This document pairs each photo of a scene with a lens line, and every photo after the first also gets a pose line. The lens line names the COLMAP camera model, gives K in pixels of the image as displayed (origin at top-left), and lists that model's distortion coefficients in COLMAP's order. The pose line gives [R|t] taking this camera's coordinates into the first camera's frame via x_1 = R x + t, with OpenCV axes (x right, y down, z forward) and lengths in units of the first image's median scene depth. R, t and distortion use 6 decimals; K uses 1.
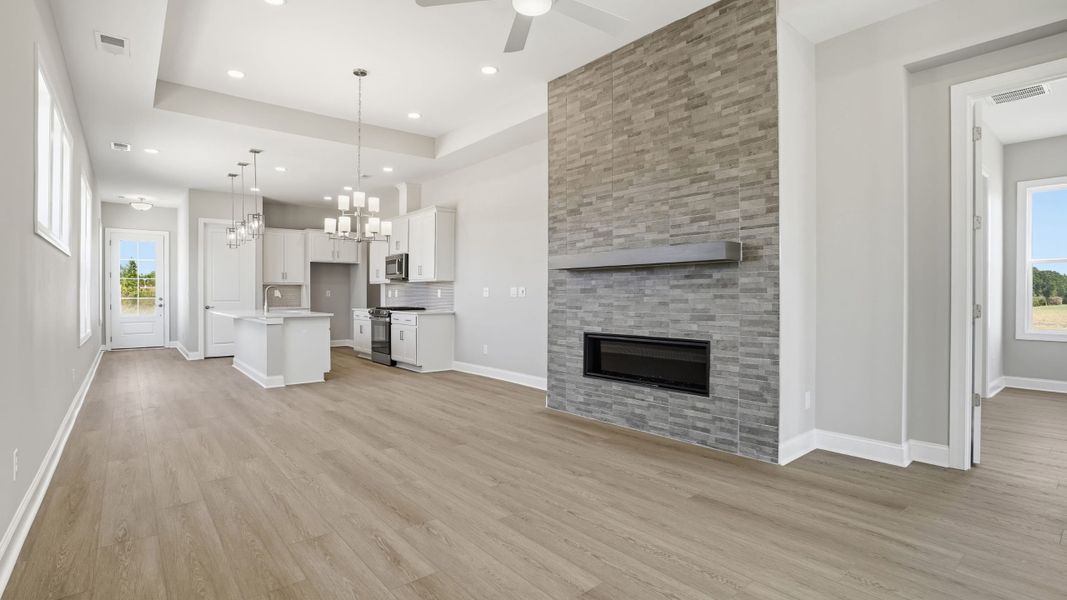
lens RADIAL K [[502.4, 0, 528.2], [0, 502.4, 294.0], [0, 0, 1]] dist [-0.048820, 0.005751]
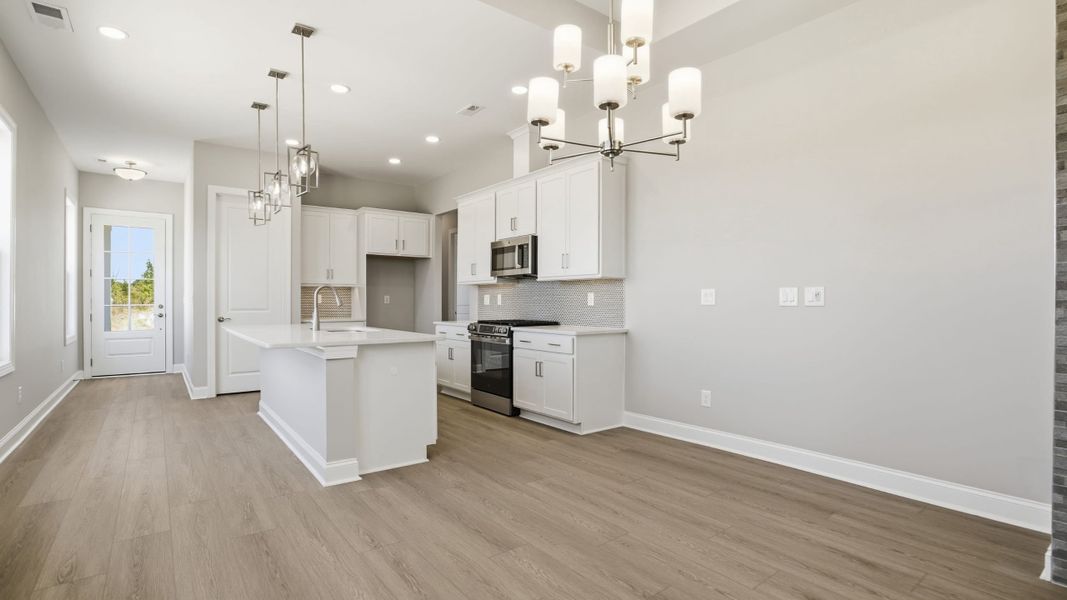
lens RADIAL K [[502.4, 0, 529.7], [0, 502.4, 299.9], [0, 0, 1]] dist [-0.048820, 0.005751]
pose [[0.999425, 0.001363, -0.033877, -0.221801], [-0.001429, 0.999997, -0.001924, 0.001255], [0.033874, 0.001971, 0.999424, 0.365441]]
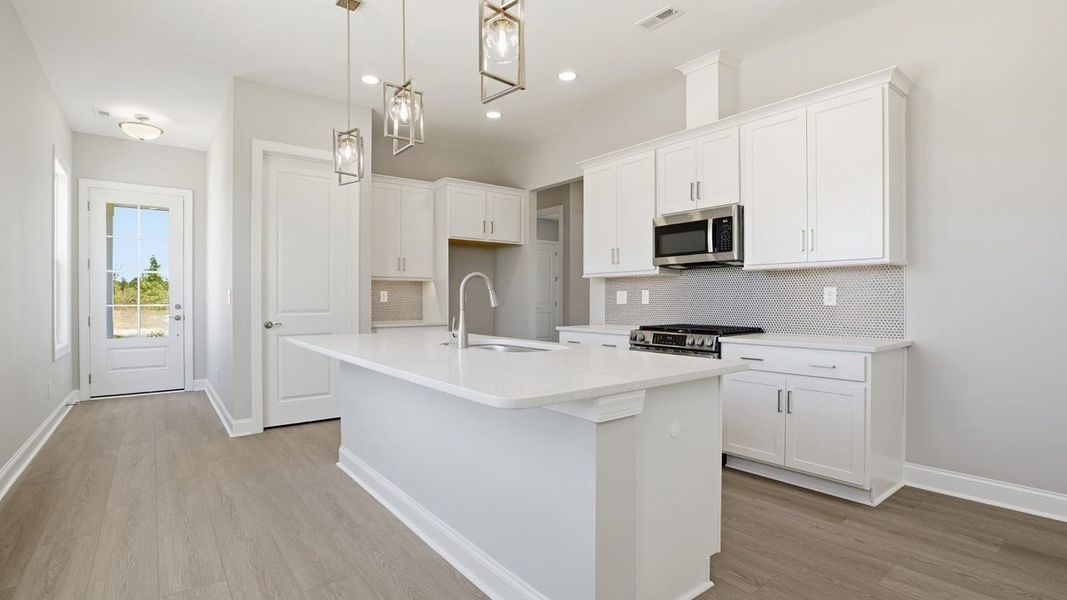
lens RADIAL K [[502.4, 0, 534.7], [0, 502.4, 298.5], [0, 0, 1]] dist [-0.048820, 0.005751]
pose [[0.999662, -0.000077, -0.026017, -0.400464], [0.000066, 1.000000, -0.000413, 0.001269], [0.026017, 0.000411, 0.999661, 0.550613]]
